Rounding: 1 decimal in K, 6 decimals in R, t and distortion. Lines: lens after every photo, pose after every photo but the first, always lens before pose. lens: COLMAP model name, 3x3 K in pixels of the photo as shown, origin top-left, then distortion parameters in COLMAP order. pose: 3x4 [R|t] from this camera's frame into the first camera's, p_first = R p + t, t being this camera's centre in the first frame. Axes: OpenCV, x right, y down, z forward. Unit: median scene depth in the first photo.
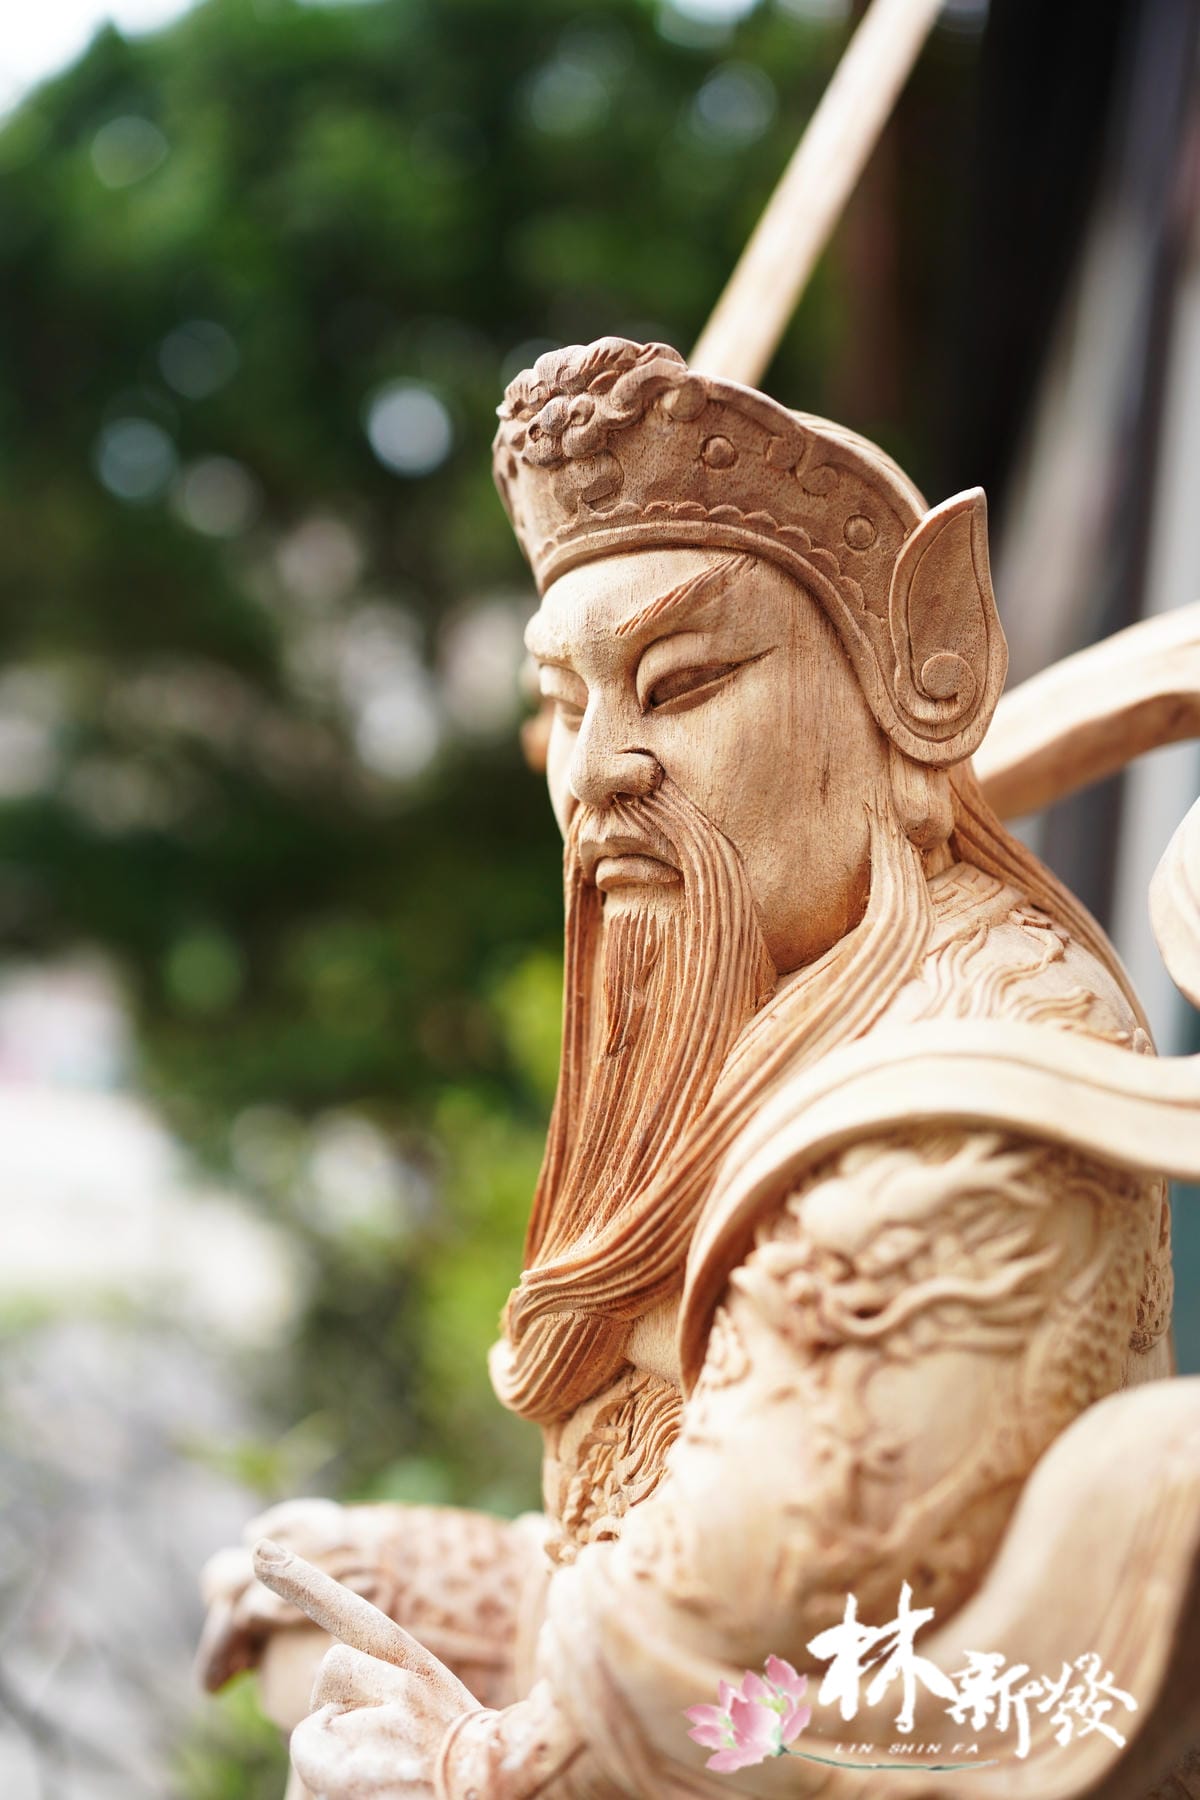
lens RADIAL K [[1810.7, 0, 600.0], [0, 1810.7, 900.0], [0, 0, 1]] dist [-0.011415, 0.080216]
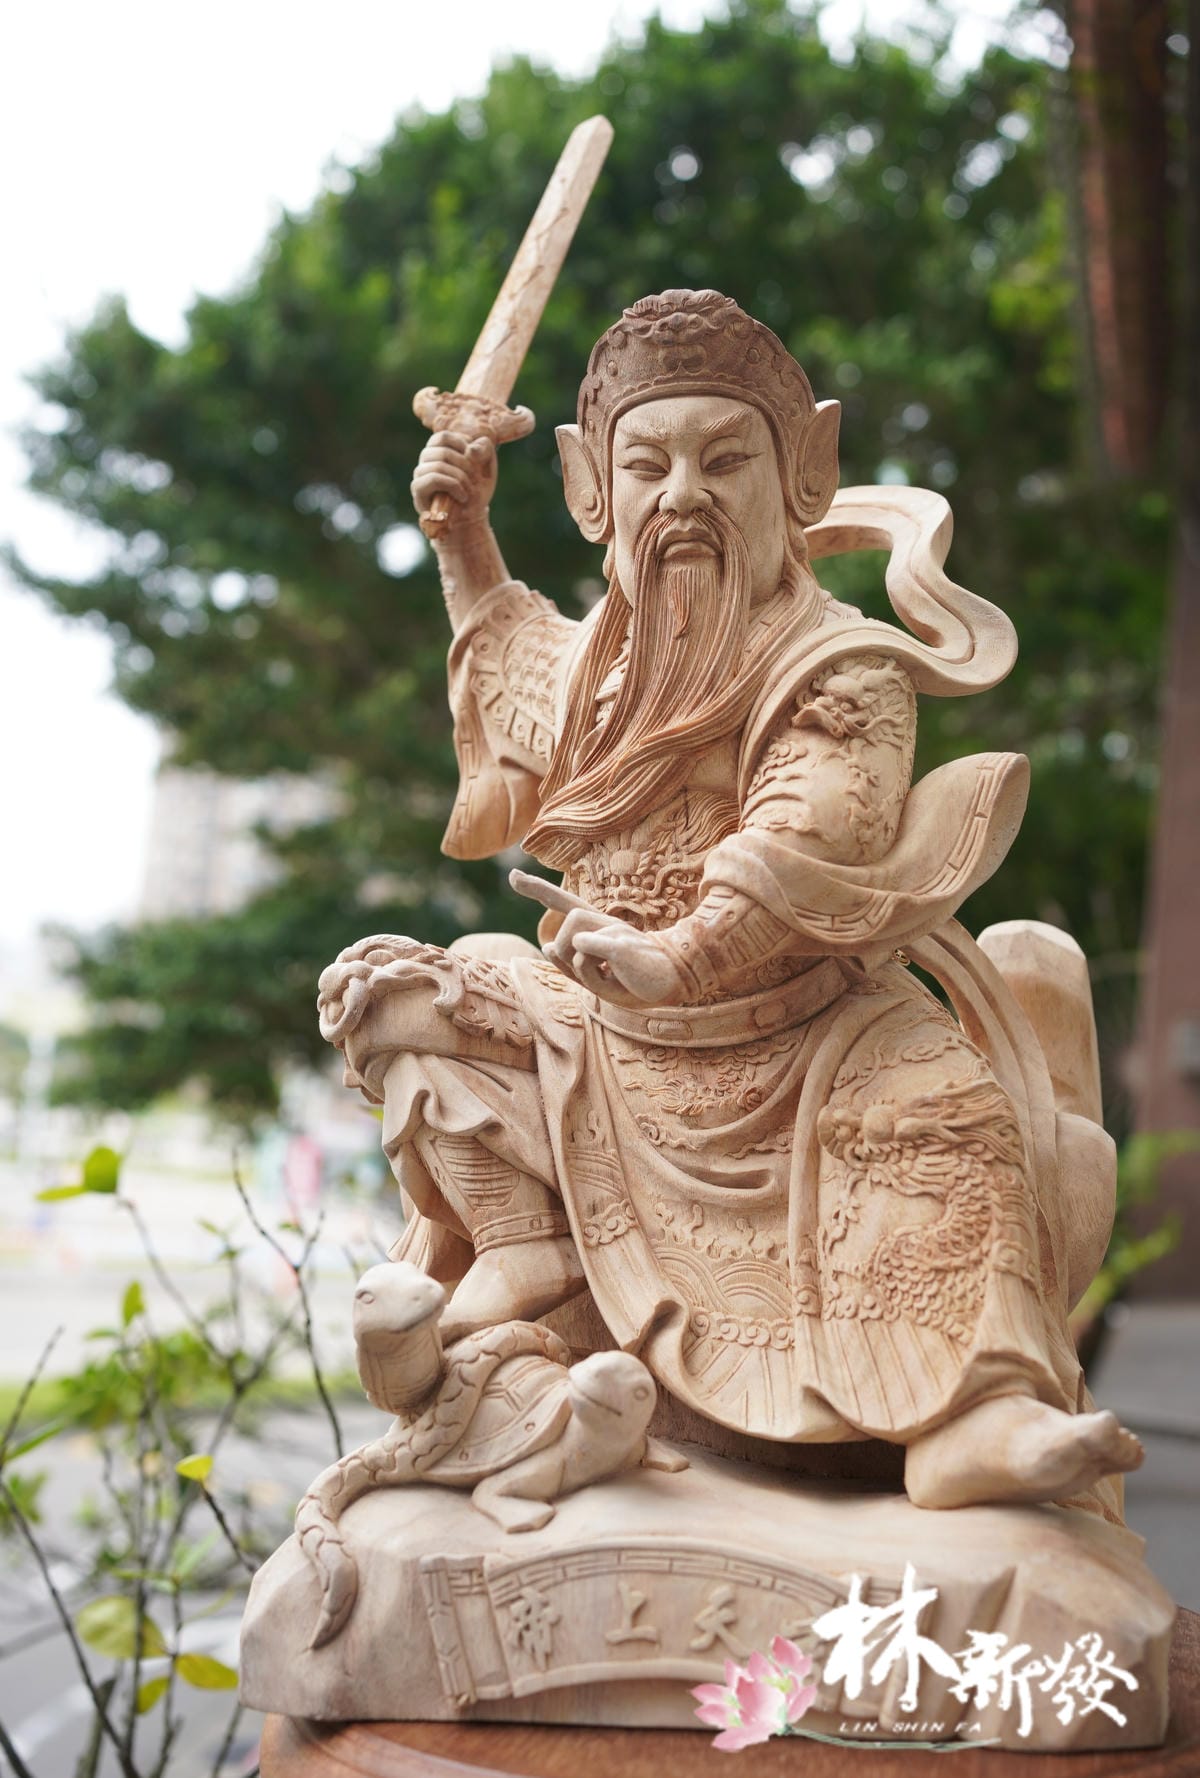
lens RADIAL K [[1864.4, 0, 596.3], [0, 1864.4, 929.4], [0, 0, 1]] dist [0.000986, 0.010160]
pose [[0.812475, 0.055422, 0.580355, -1.303207], [-0.034701, 0.998303, -0.046755, 0.528852], [-0.581962, 0.017848, 0.813020, -0.658968]]
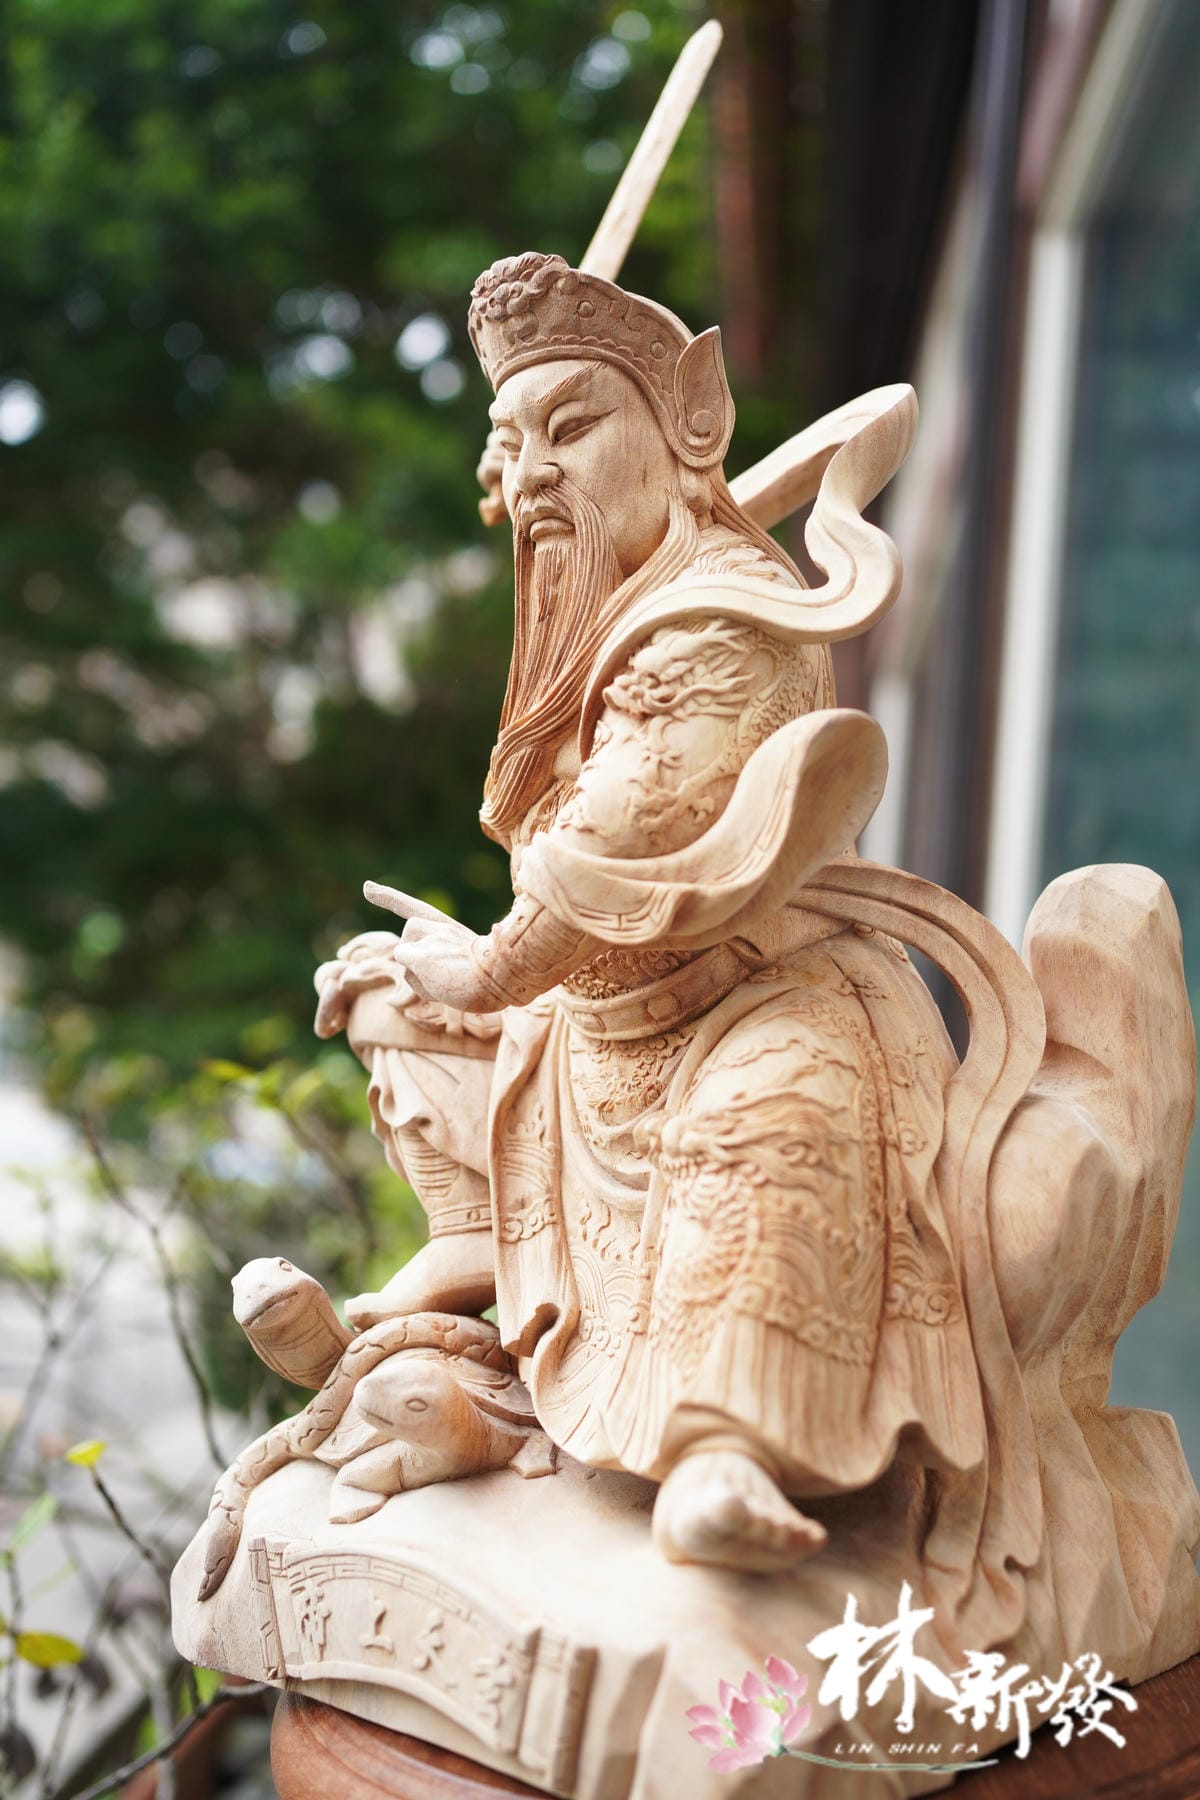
lens RADIAL K [[1810.7, 0, 600.0], [0, 1810.7, 900.0], [0, 0, 1]] dist [-0.011415, 0.080216]
pose [[0.998074, -0.031173, 0.053635, -0.045858], [0.030068, 0.999321, 0.021292, 0.357031], [-0.054262, -0.019638, 0.998334, -0.994379]]
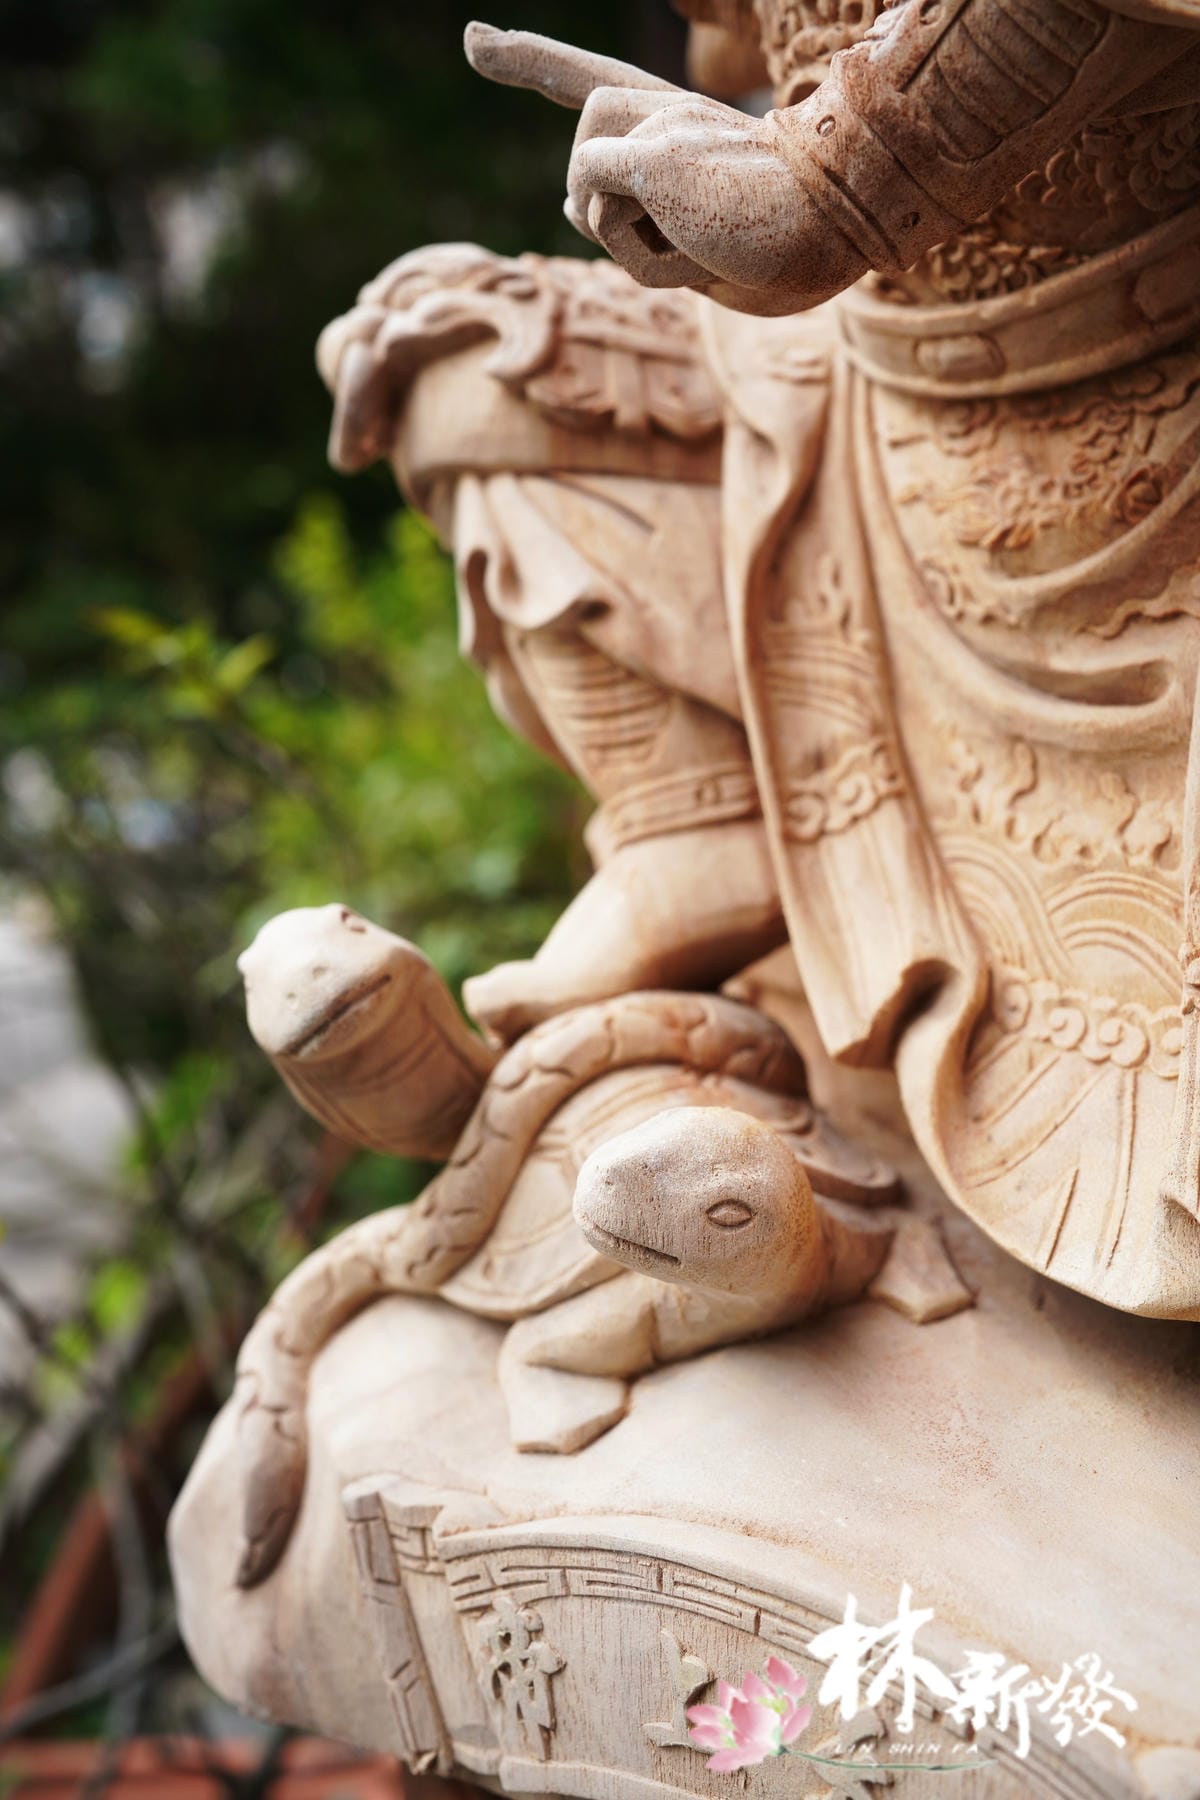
lens RADIAL K [[1810.7, 0, 600.0], [0, 1810.7, 900.0], [0, 0, 1]] dist [-0.011415, 0.080216]
pose [[0.986611, -0.113183, 0.117421, -0.284452], [0.084243, 0.970169, 0.227320, 0.585101], [-0.139647, -0.214385, 0.966715, 0.116521]]
